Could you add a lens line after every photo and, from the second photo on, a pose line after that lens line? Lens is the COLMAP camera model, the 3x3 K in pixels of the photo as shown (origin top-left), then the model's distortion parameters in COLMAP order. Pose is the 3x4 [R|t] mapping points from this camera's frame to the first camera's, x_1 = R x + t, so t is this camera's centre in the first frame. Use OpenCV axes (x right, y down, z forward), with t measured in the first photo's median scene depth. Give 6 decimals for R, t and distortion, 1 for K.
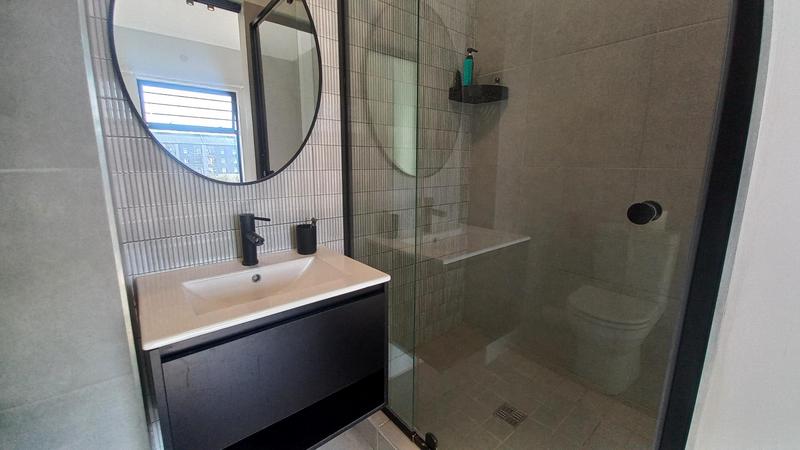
lens RADIAL K [[305.7, 0, 400.0], [0, 305.7, 225.0], [0, 0, 1]] dist [-0.000361, -0.000062]
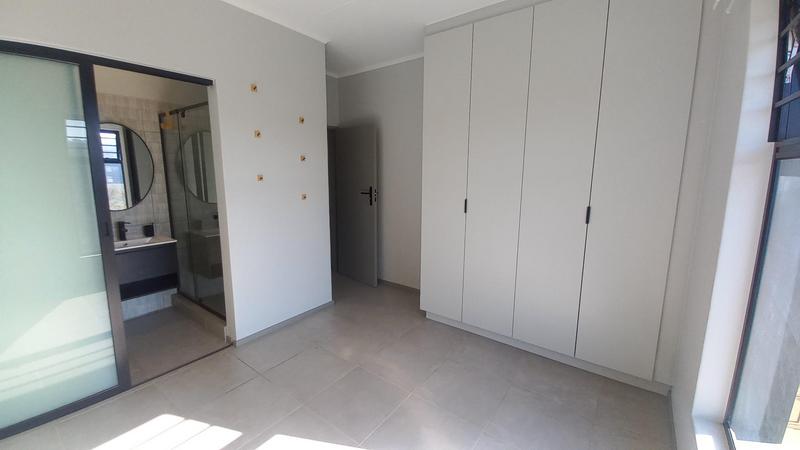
lens RADIAL K [[324.7, 0, 400.0], [0, 324.7, 225.0], [0, 0, 1]] dist [0.000365, -0.000090]
pose [[0.978767, -0.025227, 0.203416, 1.187229], [0.028514, 0.999506, -0.013244, 0.094903], [-0.202981, 0.018763, 0.979003, -2.064431]]
